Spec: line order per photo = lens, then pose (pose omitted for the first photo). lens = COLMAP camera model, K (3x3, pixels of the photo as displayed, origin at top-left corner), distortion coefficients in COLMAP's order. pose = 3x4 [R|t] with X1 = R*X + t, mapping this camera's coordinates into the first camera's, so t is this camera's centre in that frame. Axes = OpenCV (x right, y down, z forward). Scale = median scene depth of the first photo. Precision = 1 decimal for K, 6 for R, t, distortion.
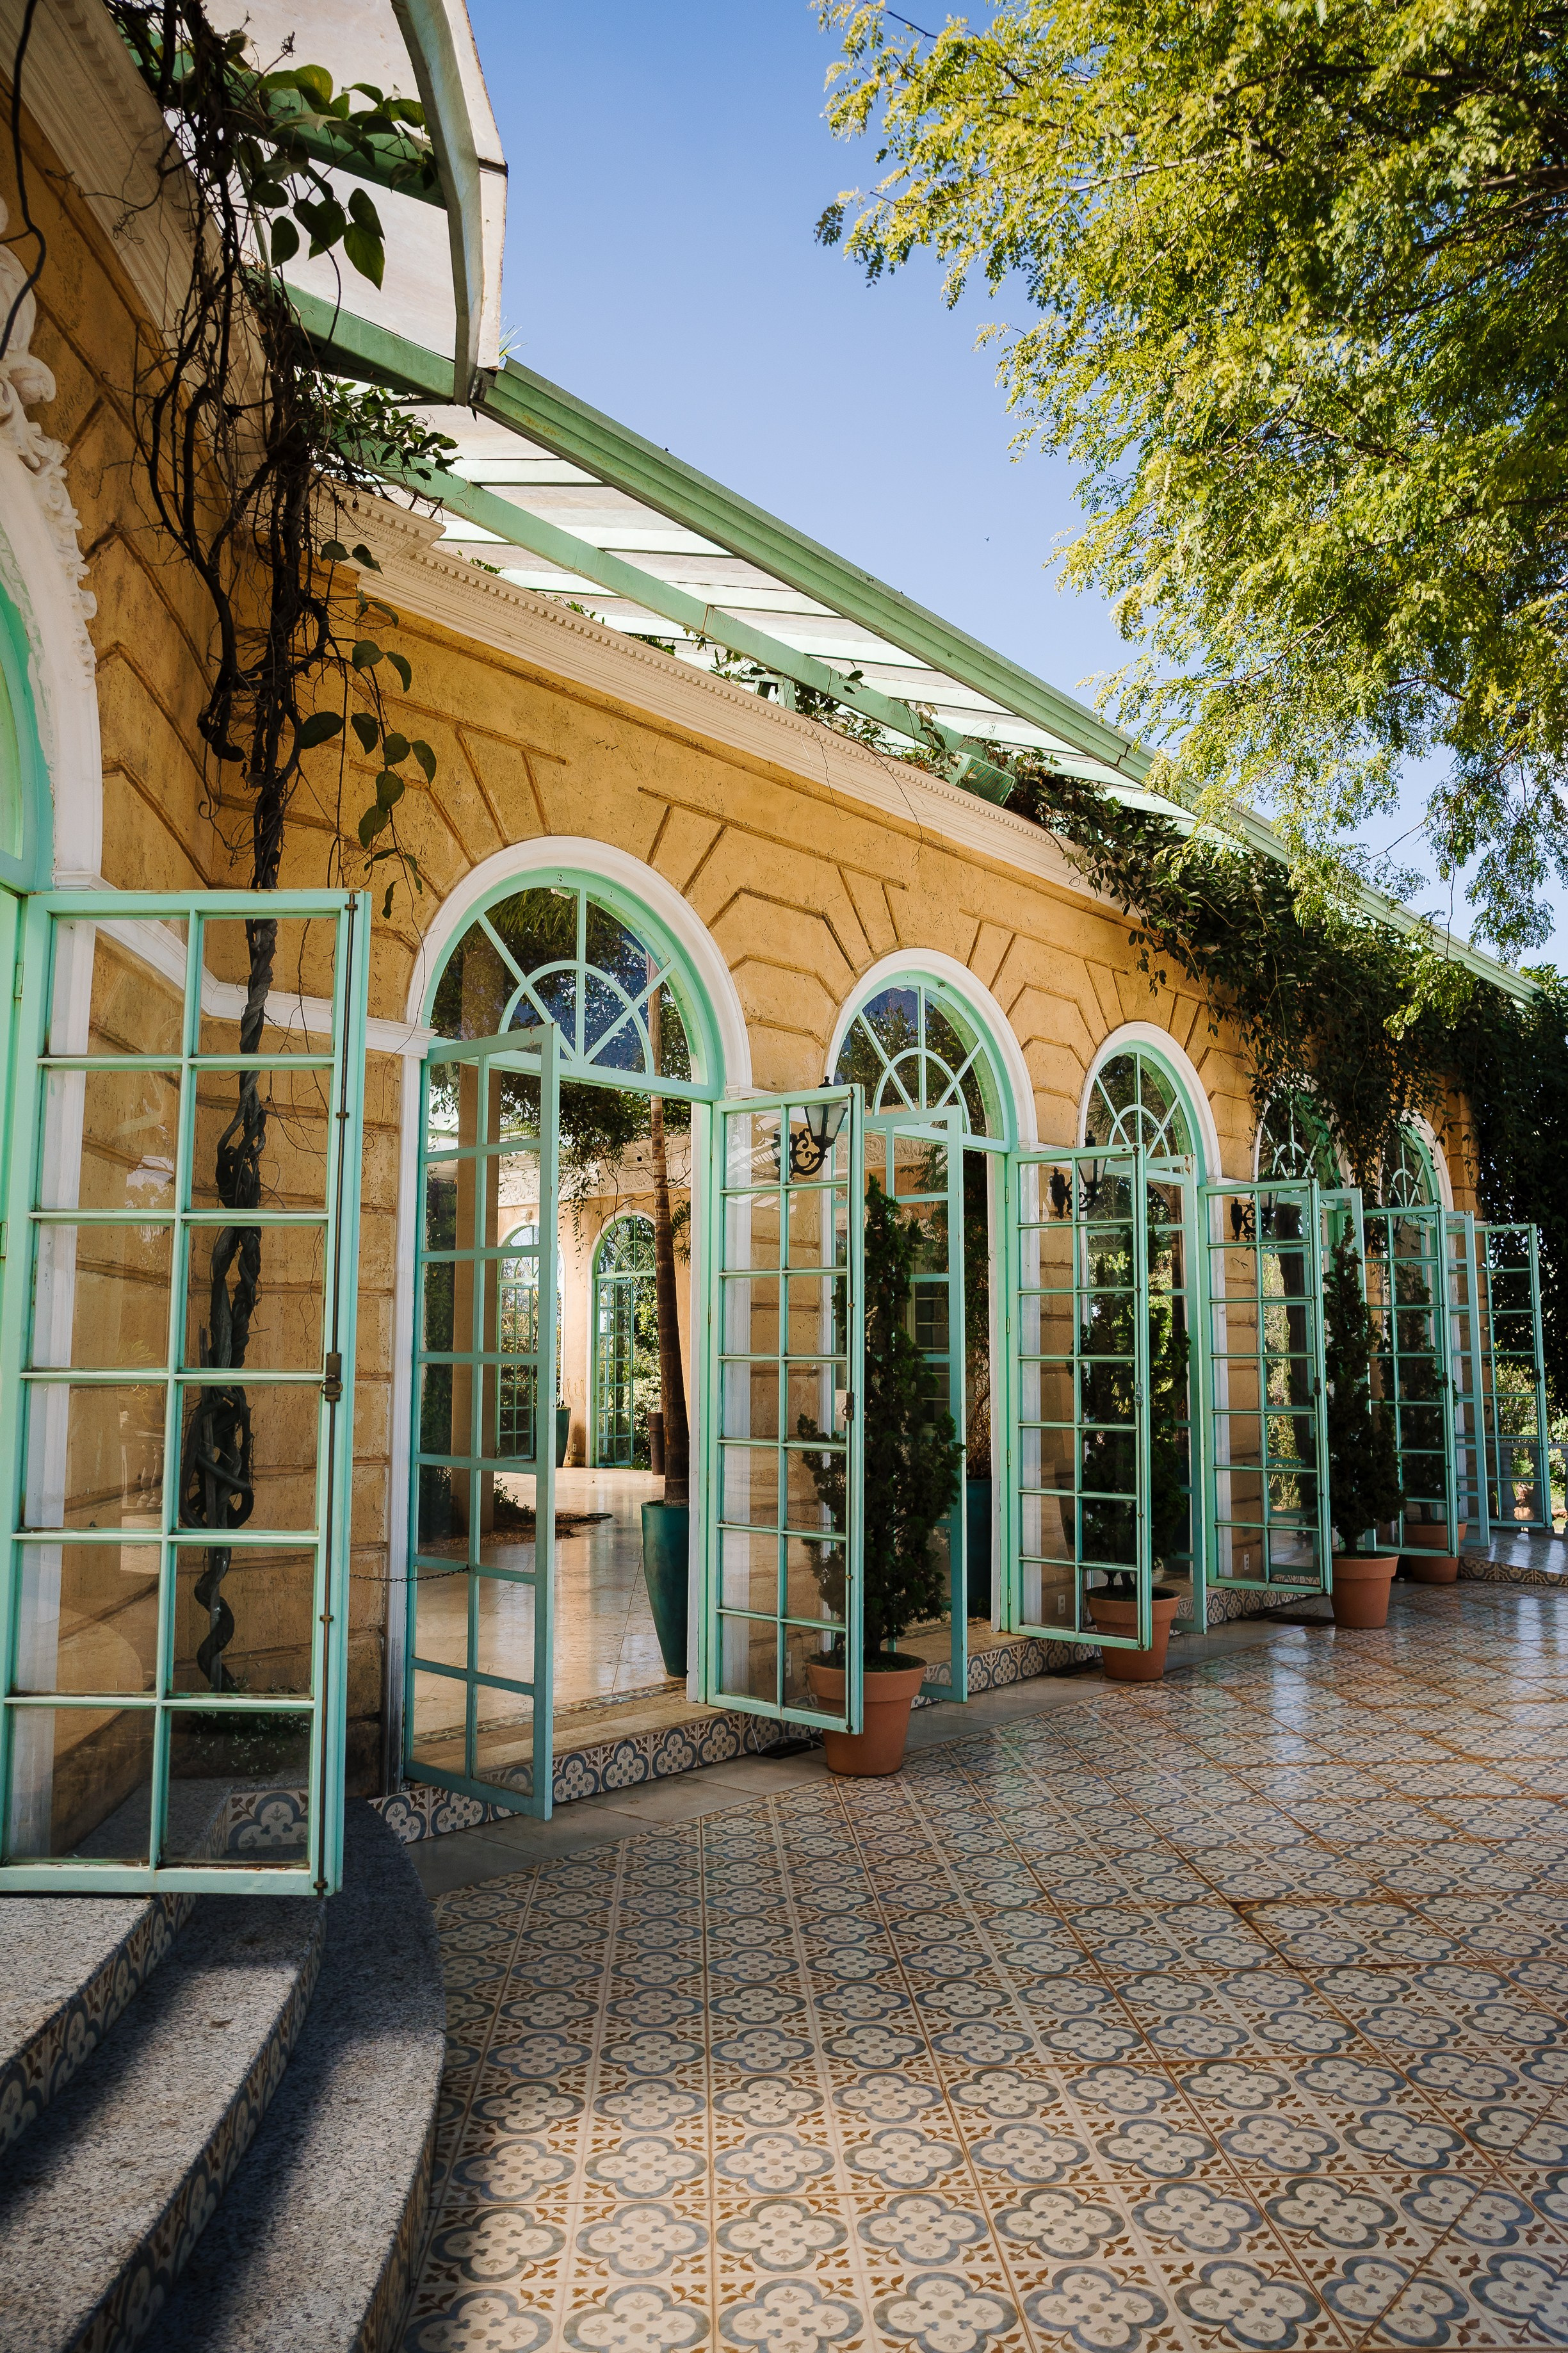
lens RADIAL K [[1630.1, 0, 785.6], [0, 1630.1, 1178.9], [0, 0, 1]] dist [-0.085226, 0.091154]
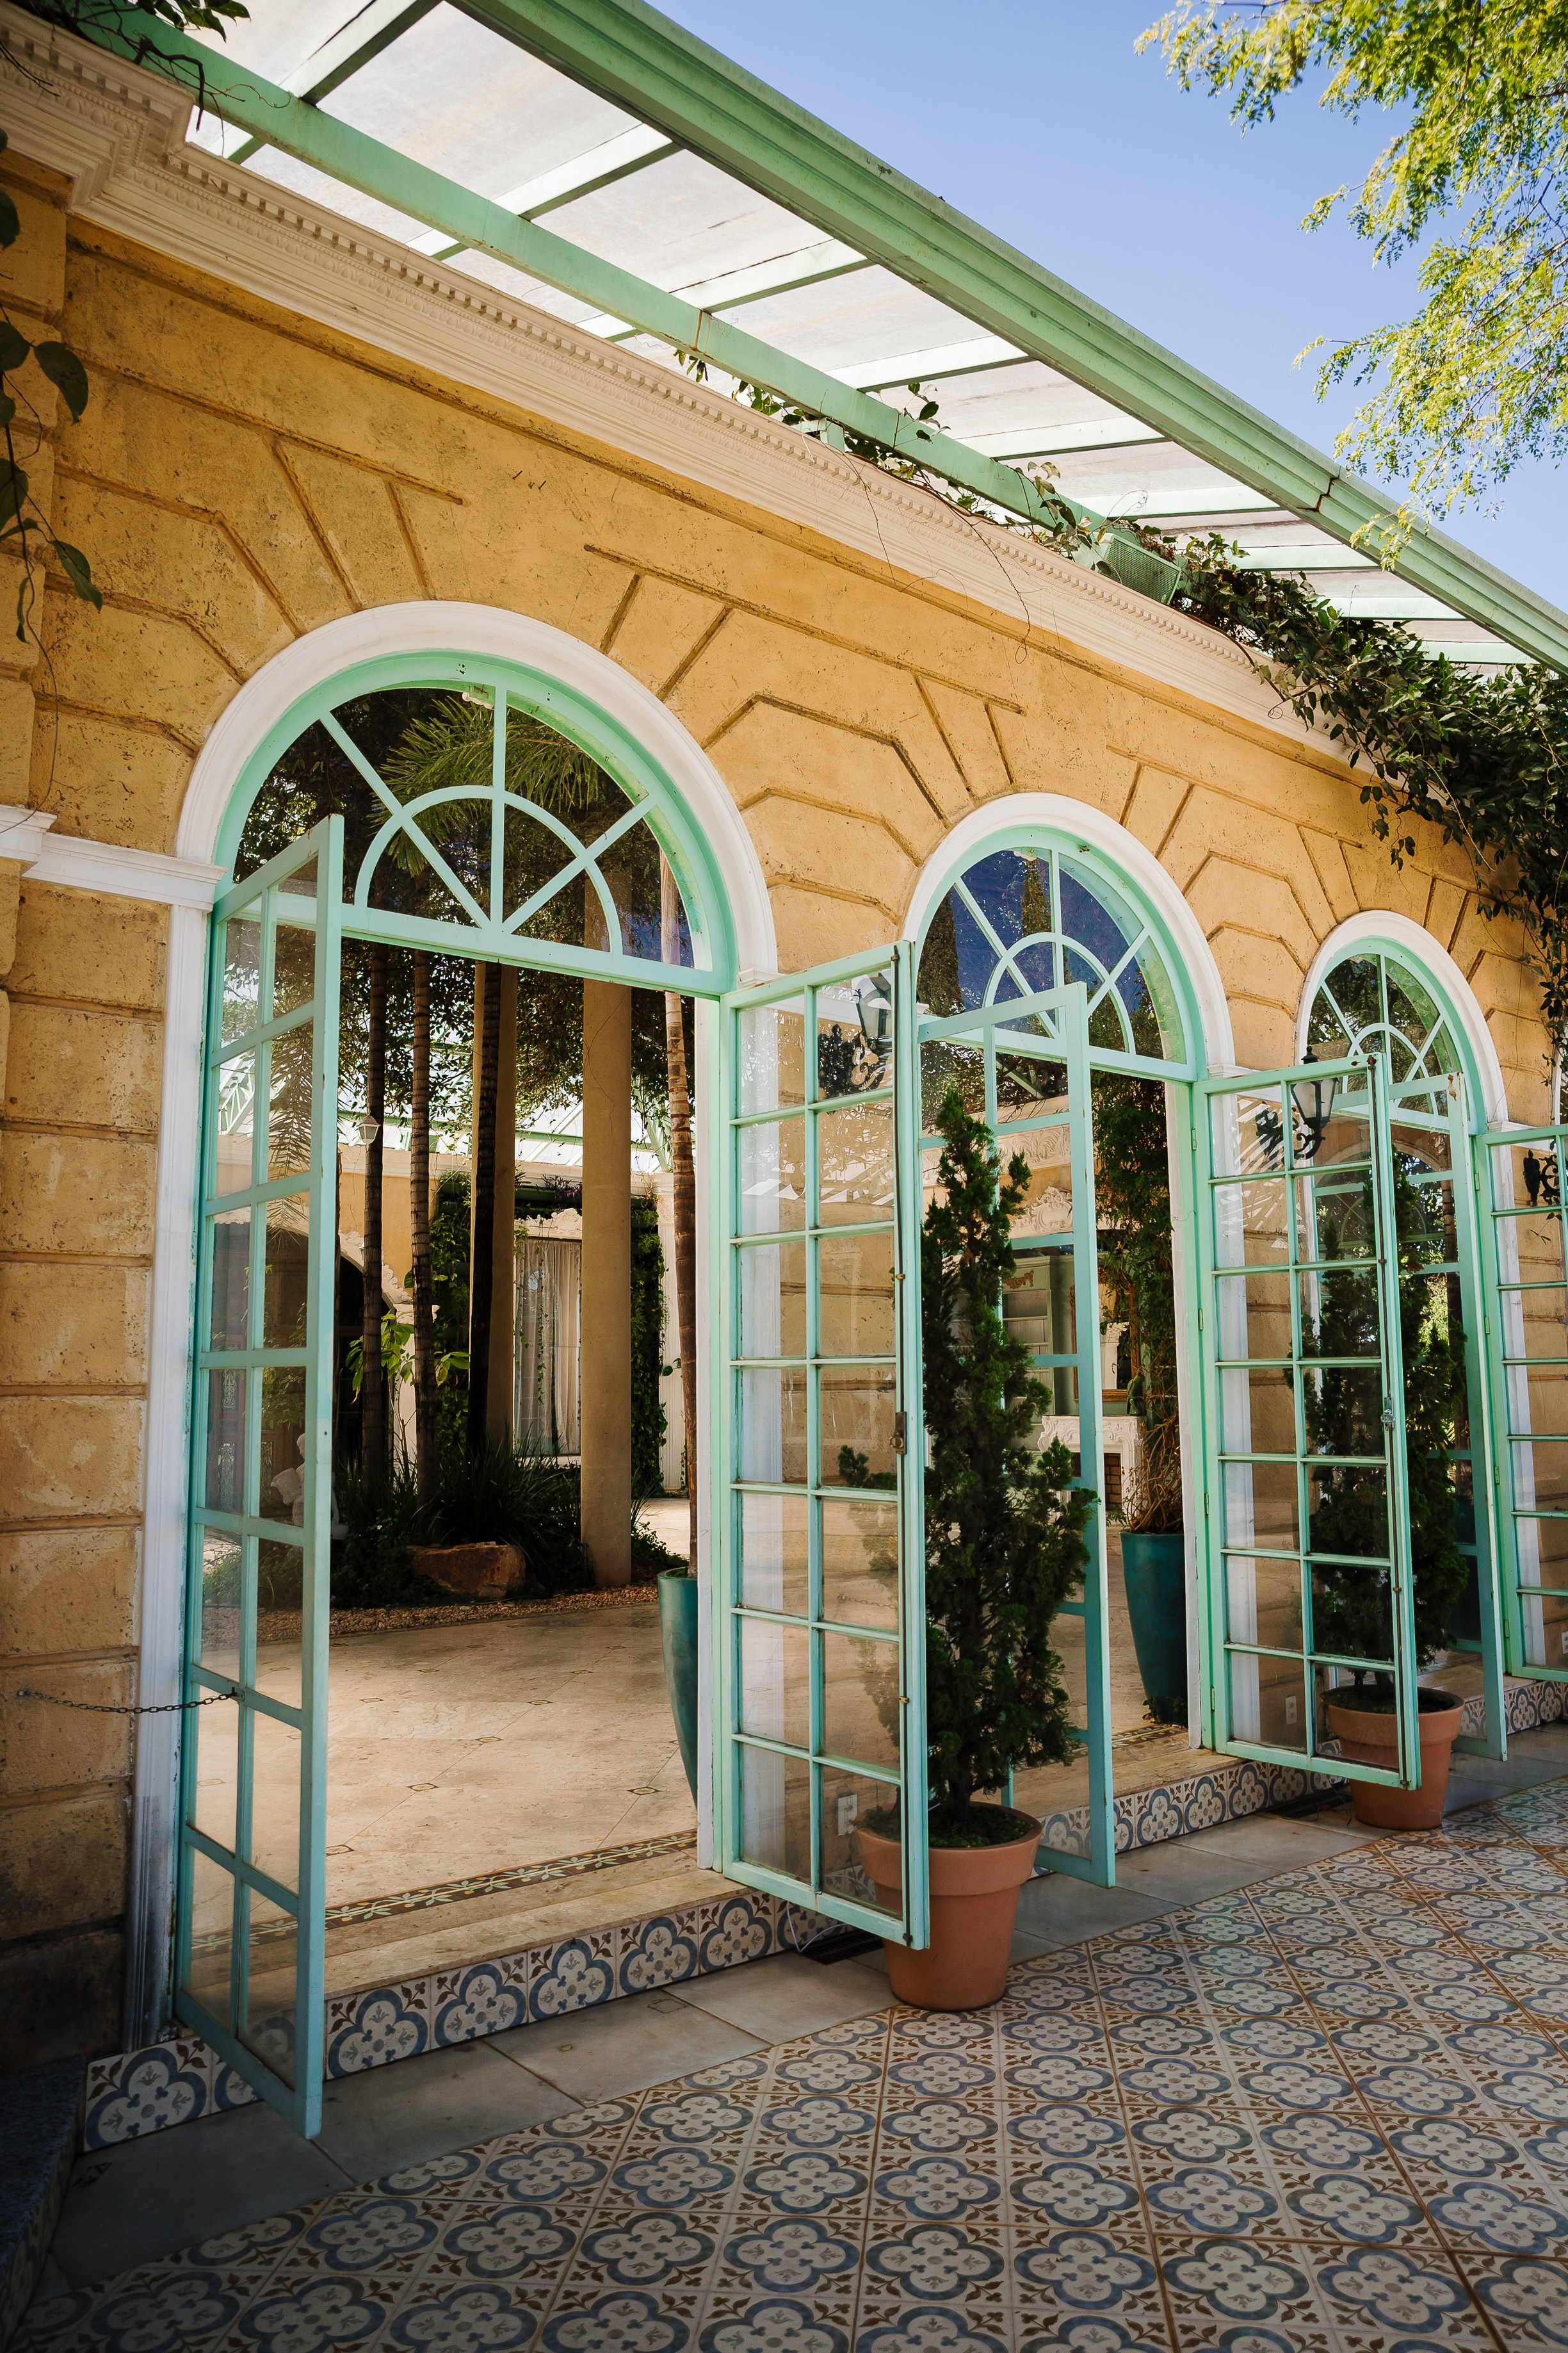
lens RADIAL K [[1630.1, 0, 773.9], [0, 1630.1, 1169.7], [0, 0, 1]] dist [-0.085226, 0.091154]
pose [[0.984324, -0.033549, -0.173150, 0.085513], [0.029378, 0.999214, -0.026598, 0.041257], [0.173907, 0.021095, 0.984536, 0.287015]]
